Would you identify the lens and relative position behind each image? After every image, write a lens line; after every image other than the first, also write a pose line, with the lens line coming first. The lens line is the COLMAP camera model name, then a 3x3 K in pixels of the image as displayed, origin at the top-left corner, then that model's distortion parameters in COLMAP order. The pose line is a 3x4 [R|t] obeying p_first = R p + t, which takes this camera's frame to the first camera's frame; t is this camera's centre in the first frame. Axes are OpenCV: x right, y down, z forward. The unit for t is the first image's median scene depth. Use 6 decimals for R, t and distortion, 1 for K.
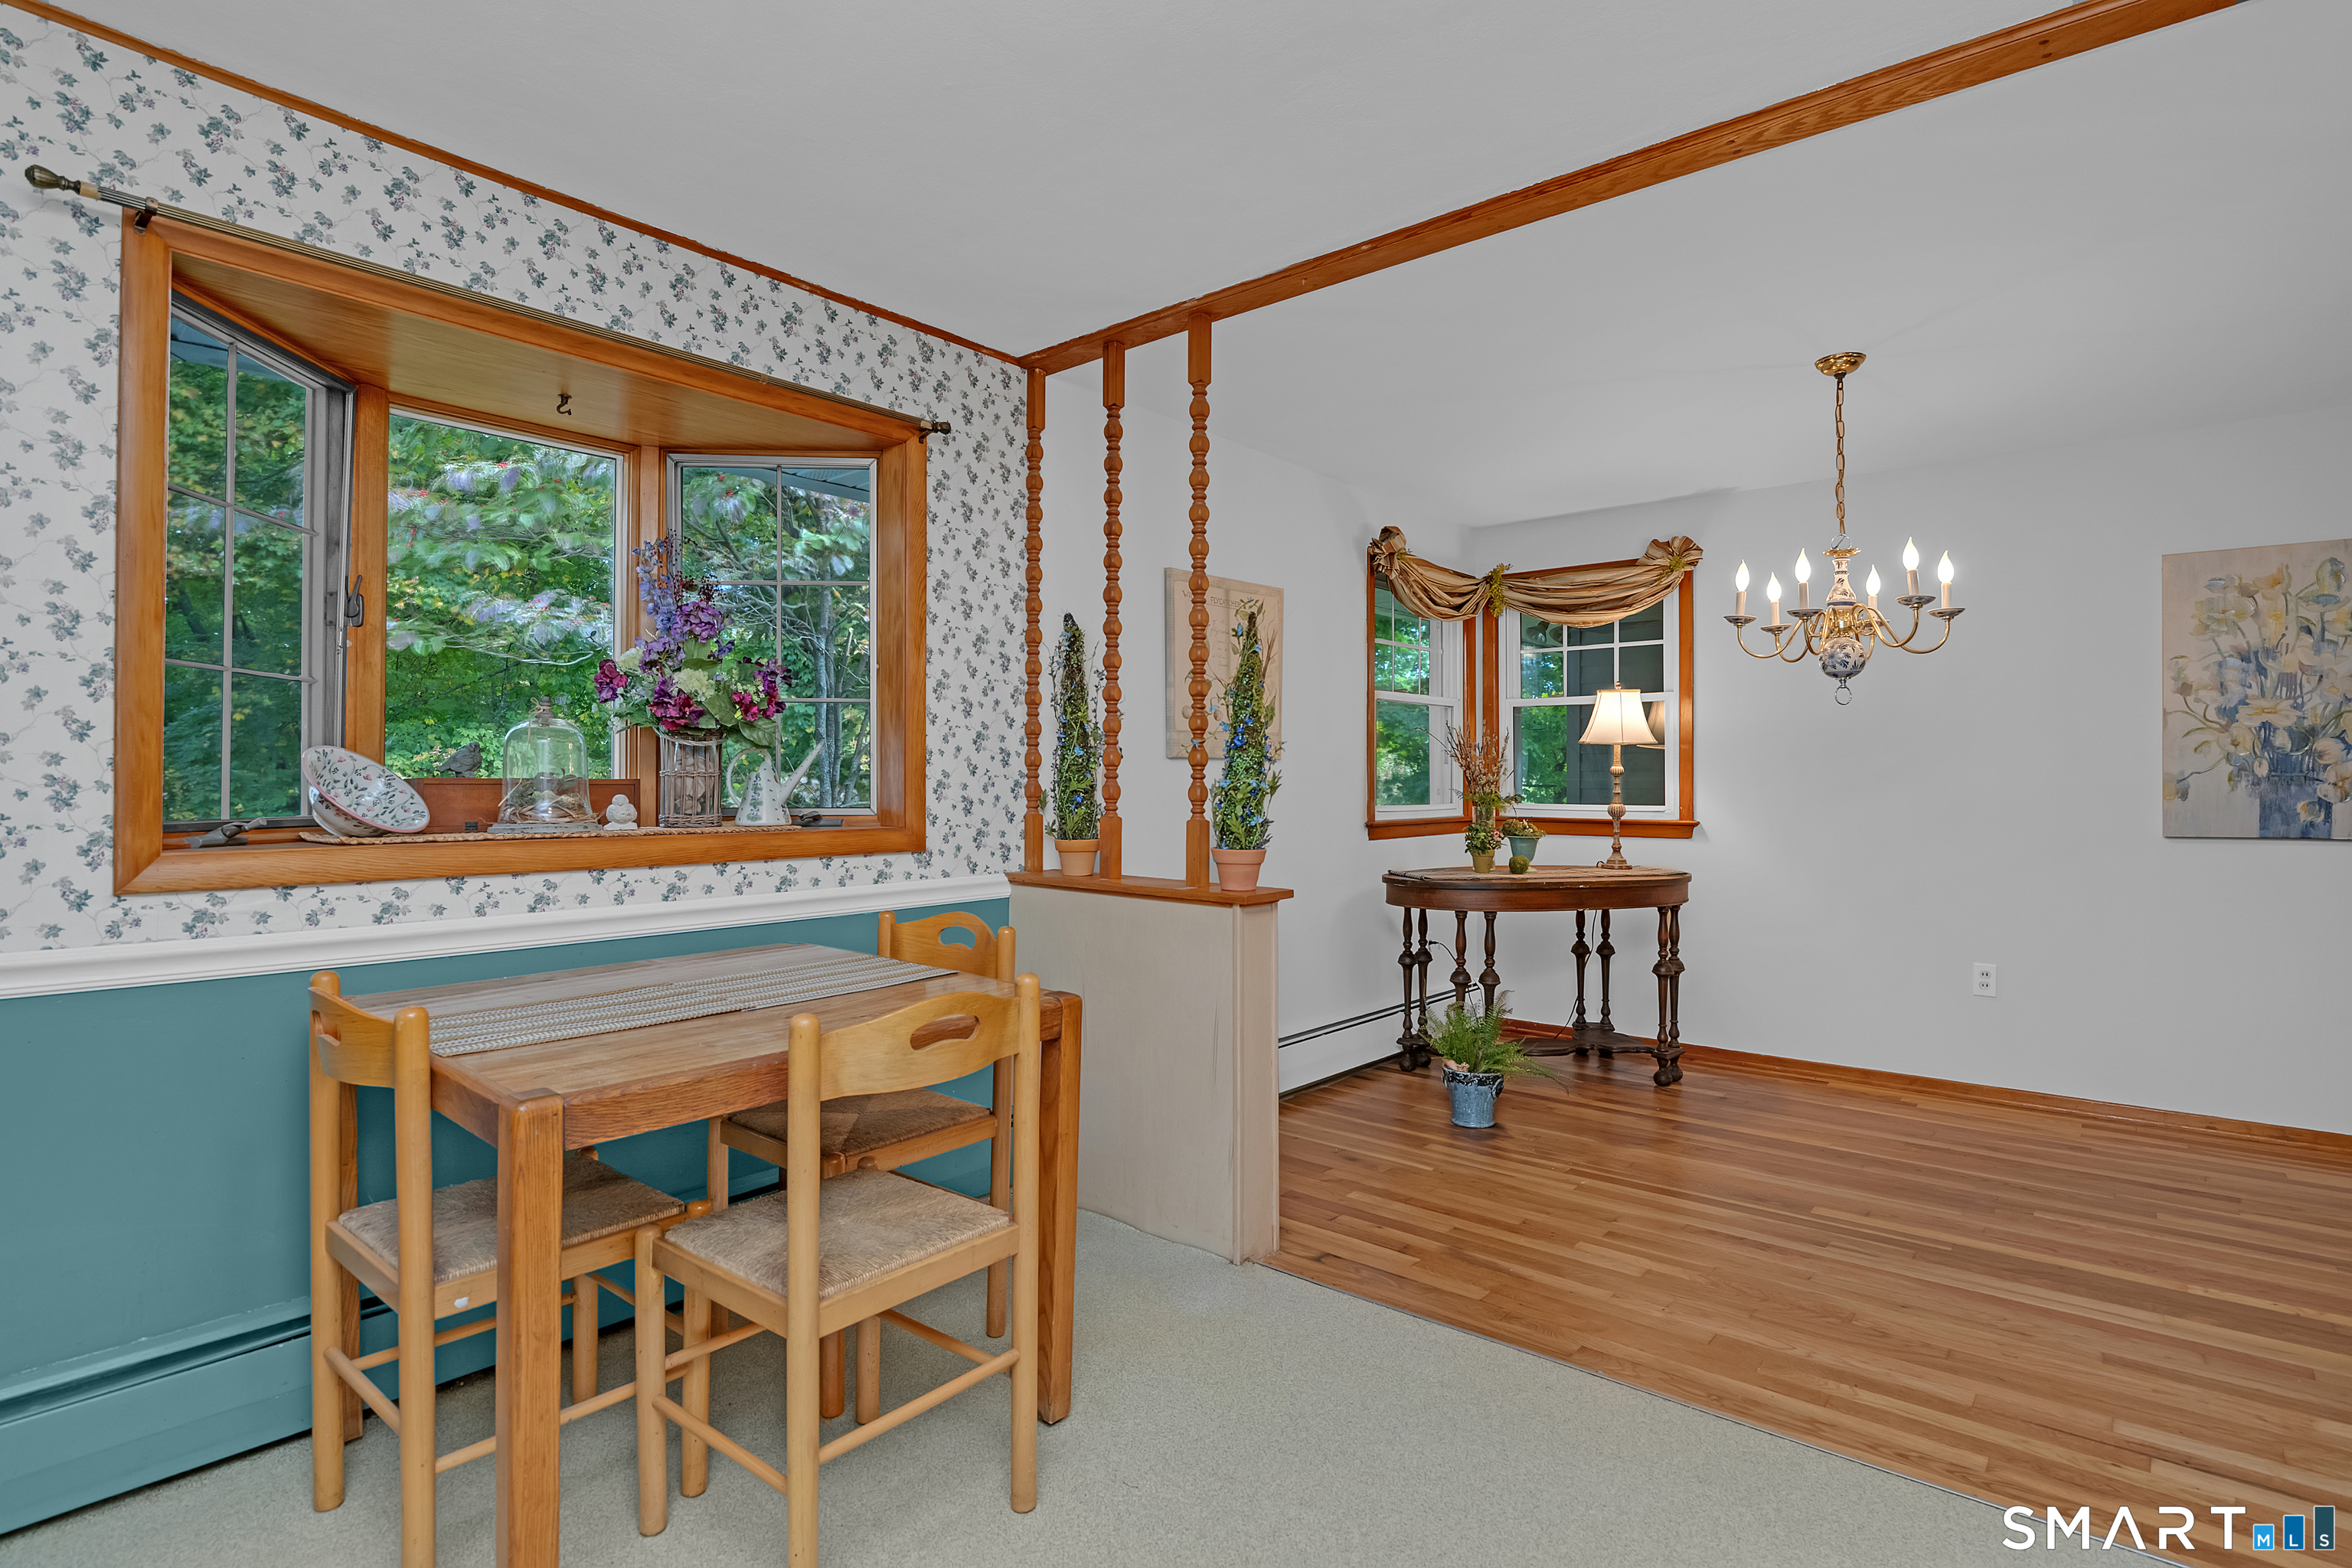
lens RADIAL K [[1173.4, 0, 1198.0], [0, 1173.4, 770.0], [0, 0, 1]] dist [-0.006072, -0.001934]
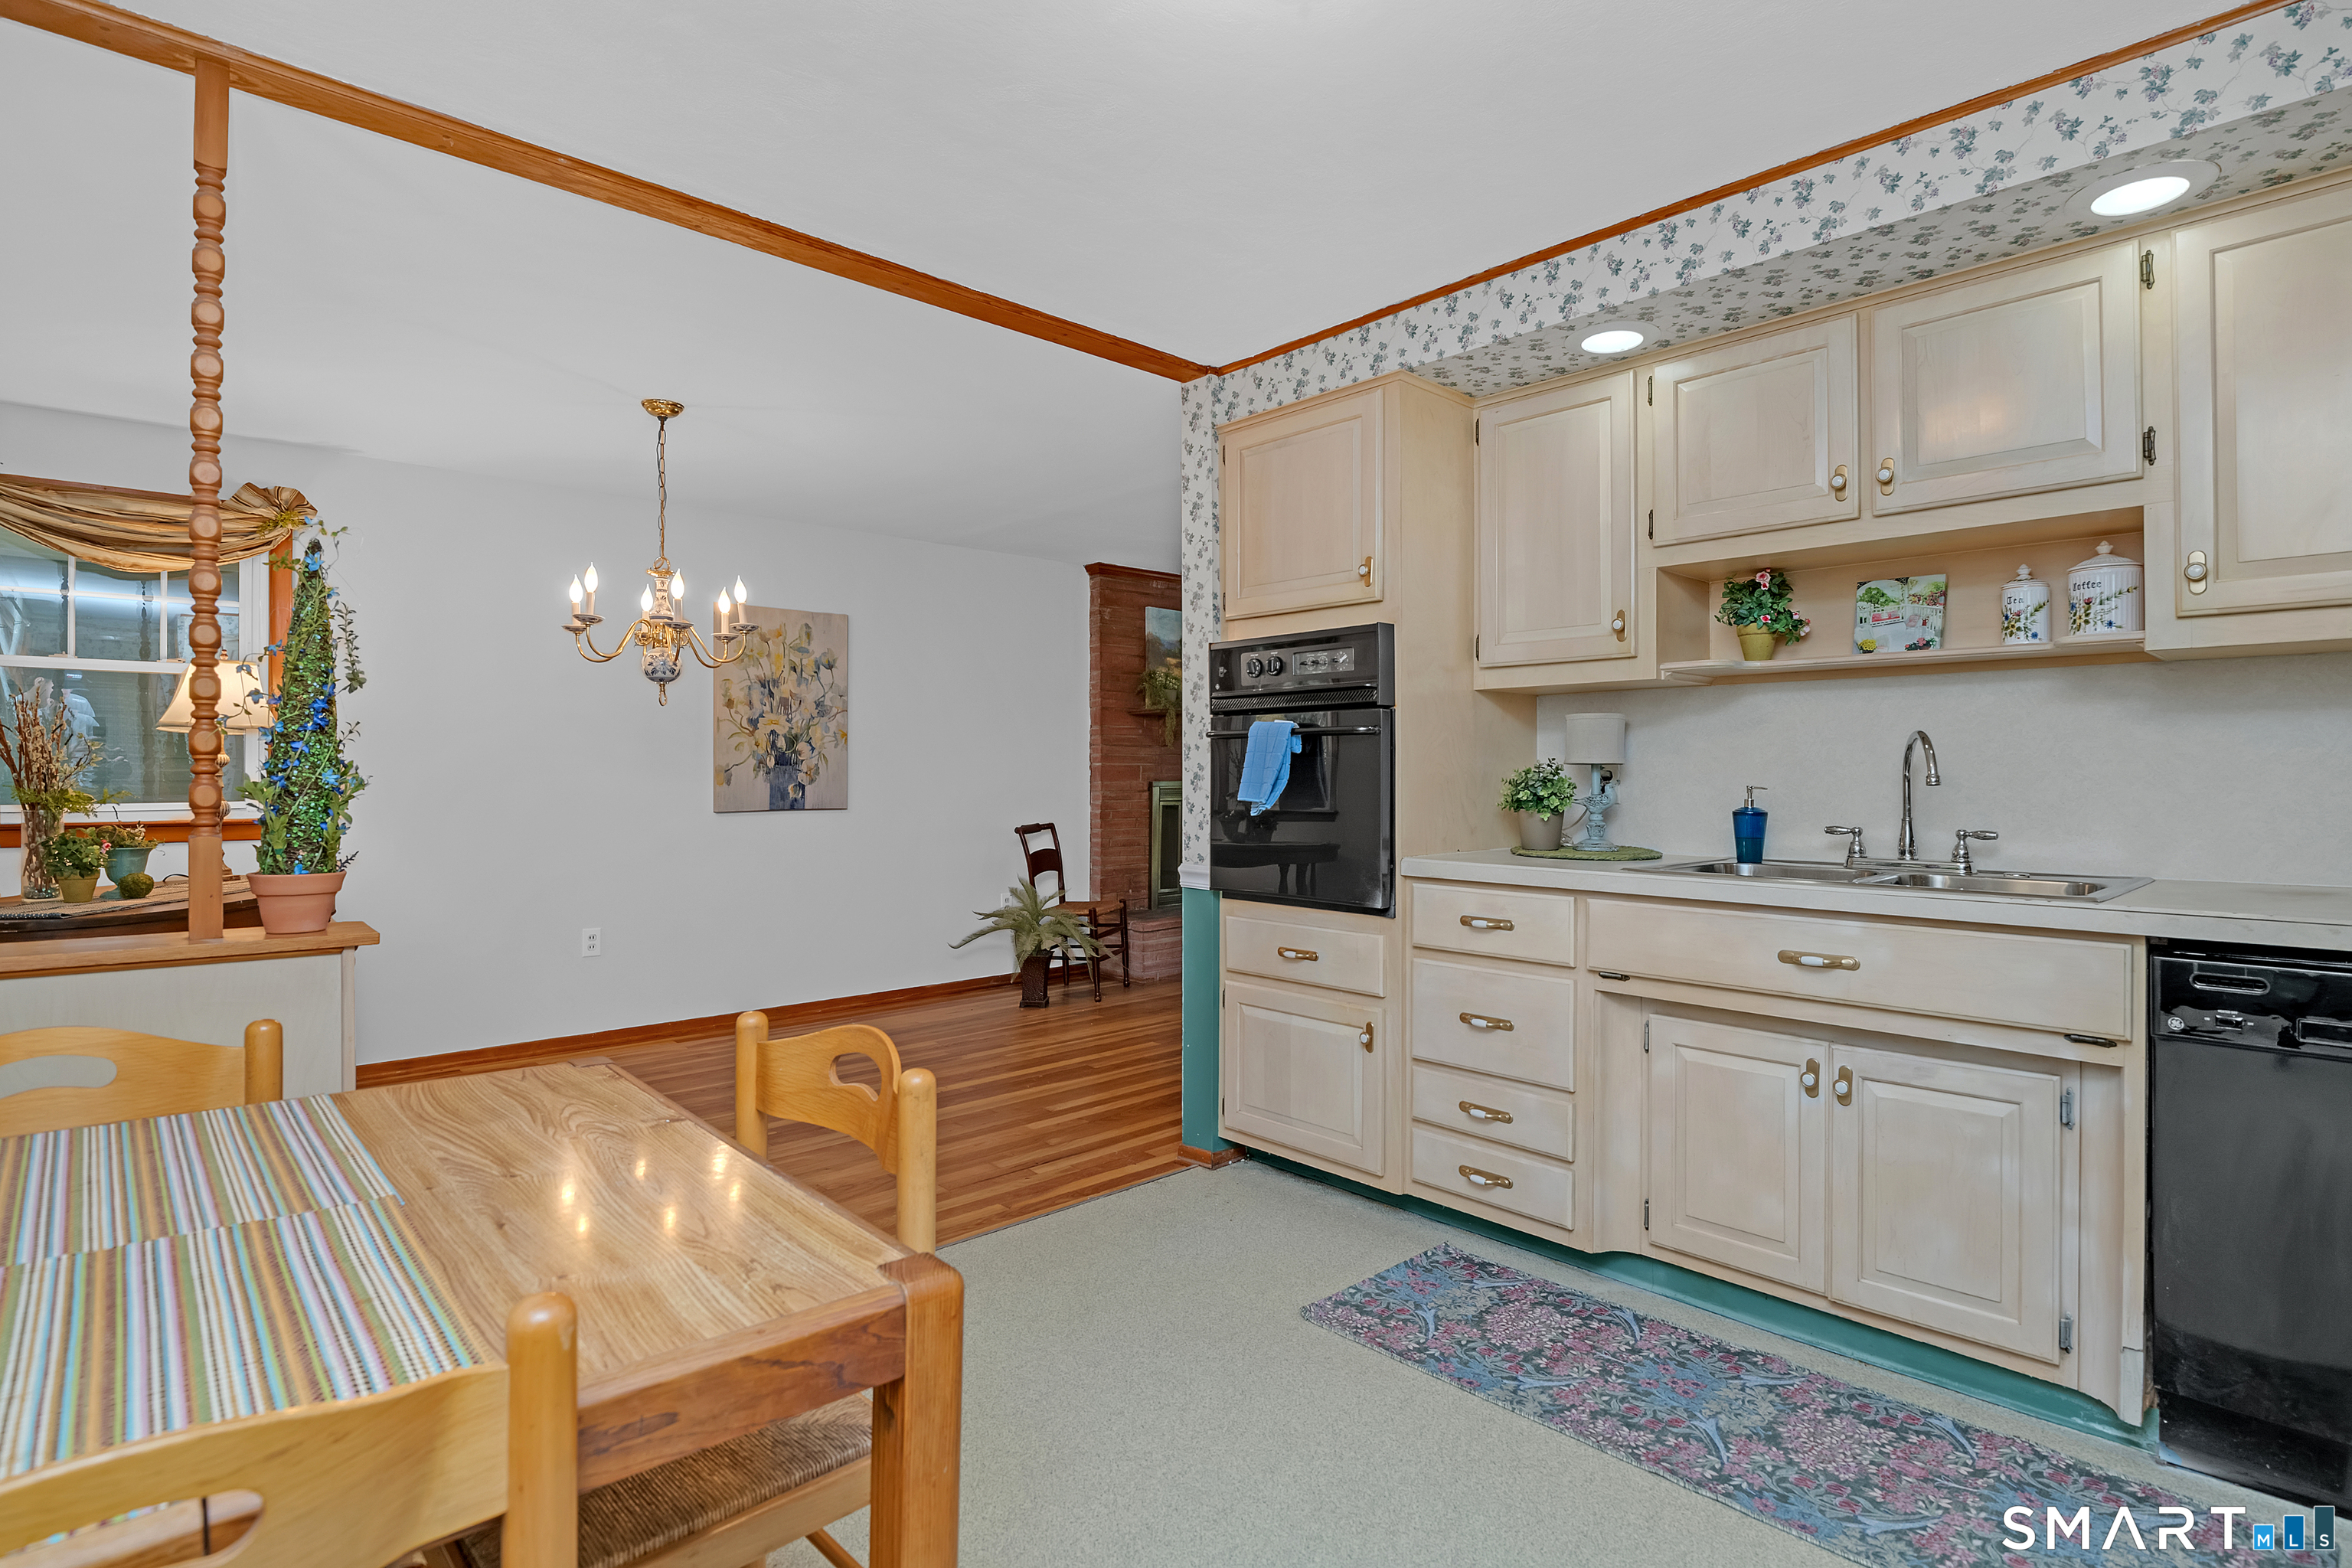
lens RADIAL K [[1173.4, 0, 1198.0], [0, 1173.4, 770.0], [0, 0, 1]] dist [-0.006072, -0.001934]
pose [[0.118242, -0.002987, 0.992980, -0.465488], [-0.008260, 0.999958, 0.003991, -0.001676], [-0.992950, -0.008674, 0.118213, 0.301563]]
